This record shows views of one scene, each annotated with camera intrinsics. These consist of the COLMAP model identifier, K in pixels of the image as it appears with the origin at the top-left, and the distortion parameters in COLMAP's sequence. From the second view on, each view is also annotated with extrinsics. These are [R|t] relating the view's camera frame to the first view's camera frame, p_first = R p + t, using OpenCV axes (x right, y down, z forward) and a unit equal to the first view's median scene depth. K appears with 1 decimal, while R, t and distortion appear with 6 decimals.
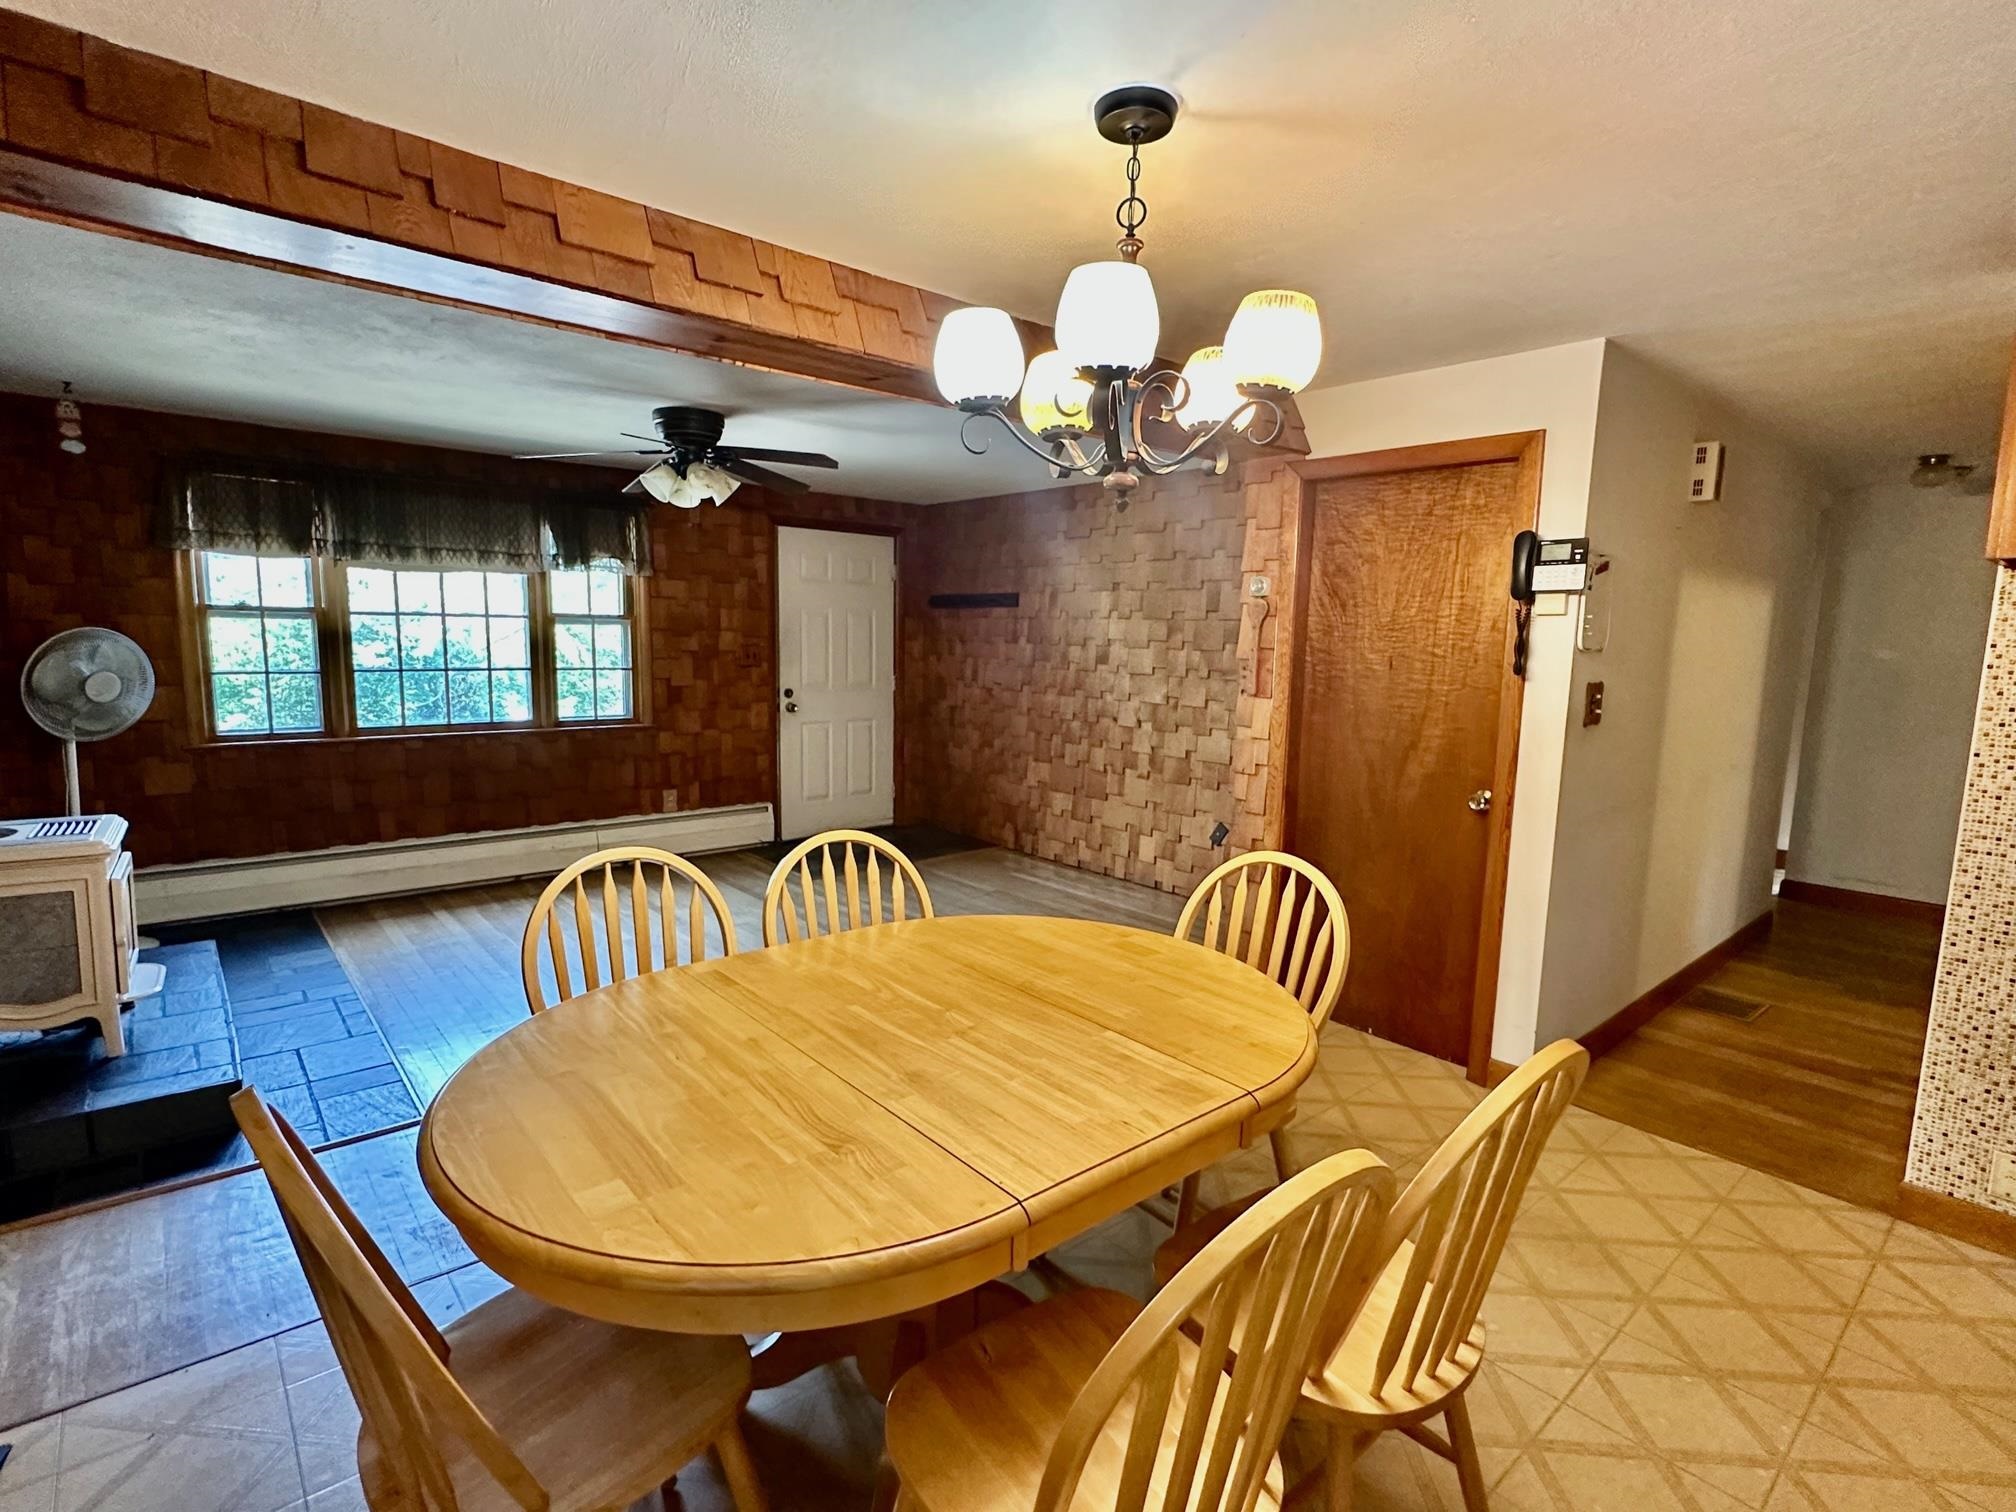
lens RADIAL K [[987.6, 0, 1002.2], [0, 987.6, 763.1], [0, 0, 1]] dist [-0.002936, -0.000026]
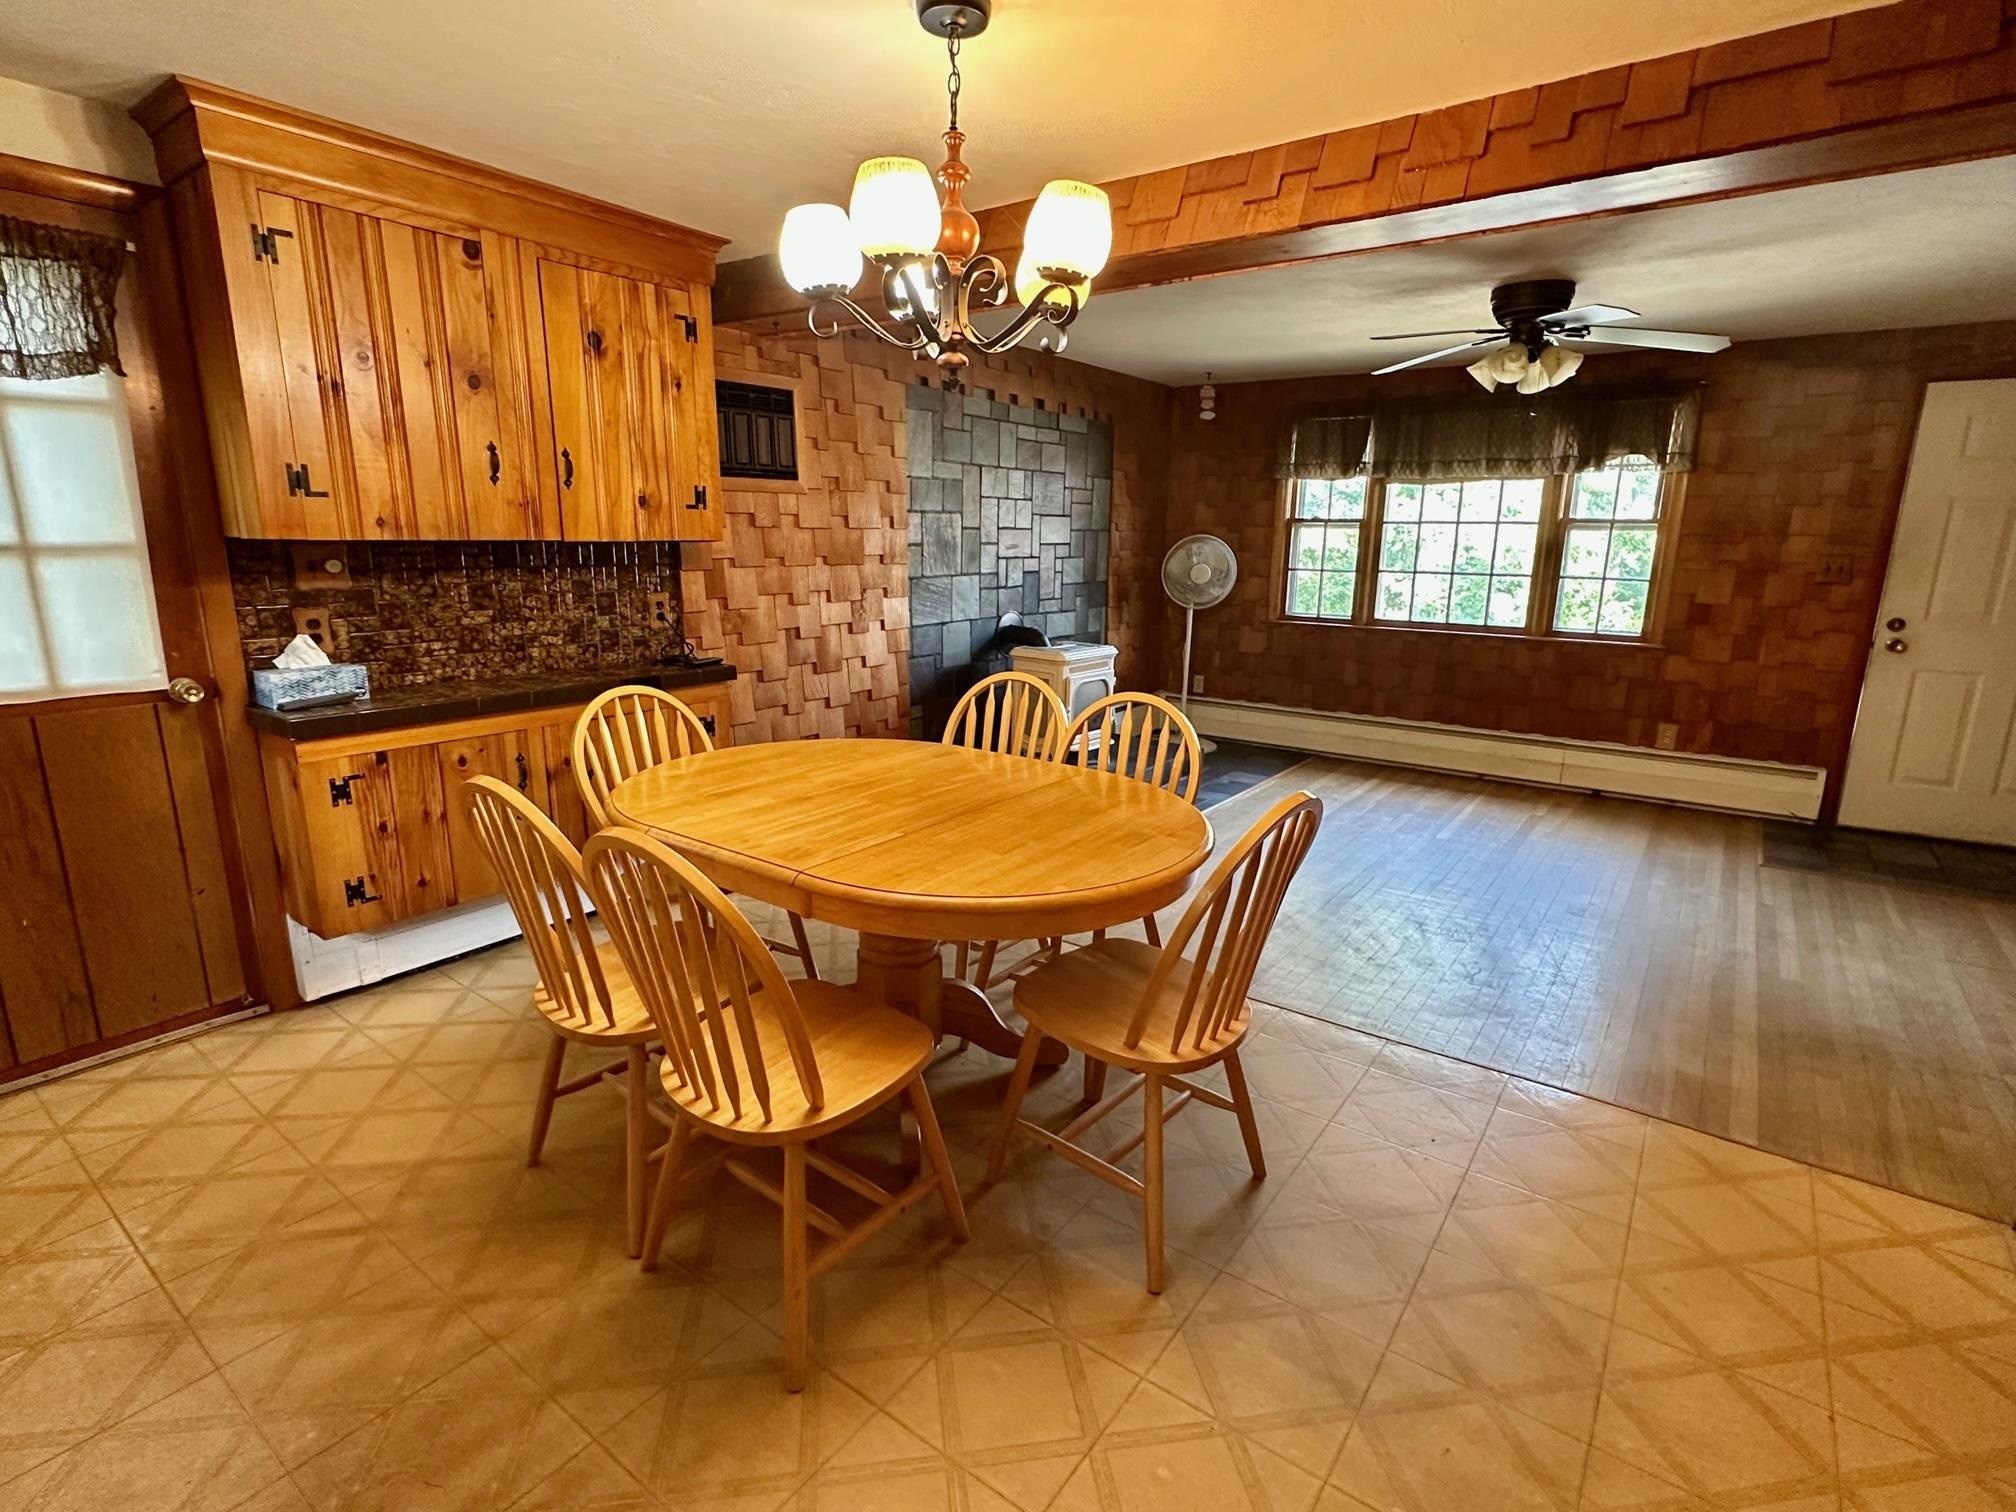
lens RADIAL K [[987.6, 0, 1002.2], [0, 987.6, 763.1], [0, 0, 1]] dist [-0.002936, -0.000026]
pose [[0.219008, 0.203664, -0.954231, 0.397358], [-0.136006, 0.974798, 0.176839, -0.013878], [0.966198, 0.091052, 0.241188, 0.254062]]
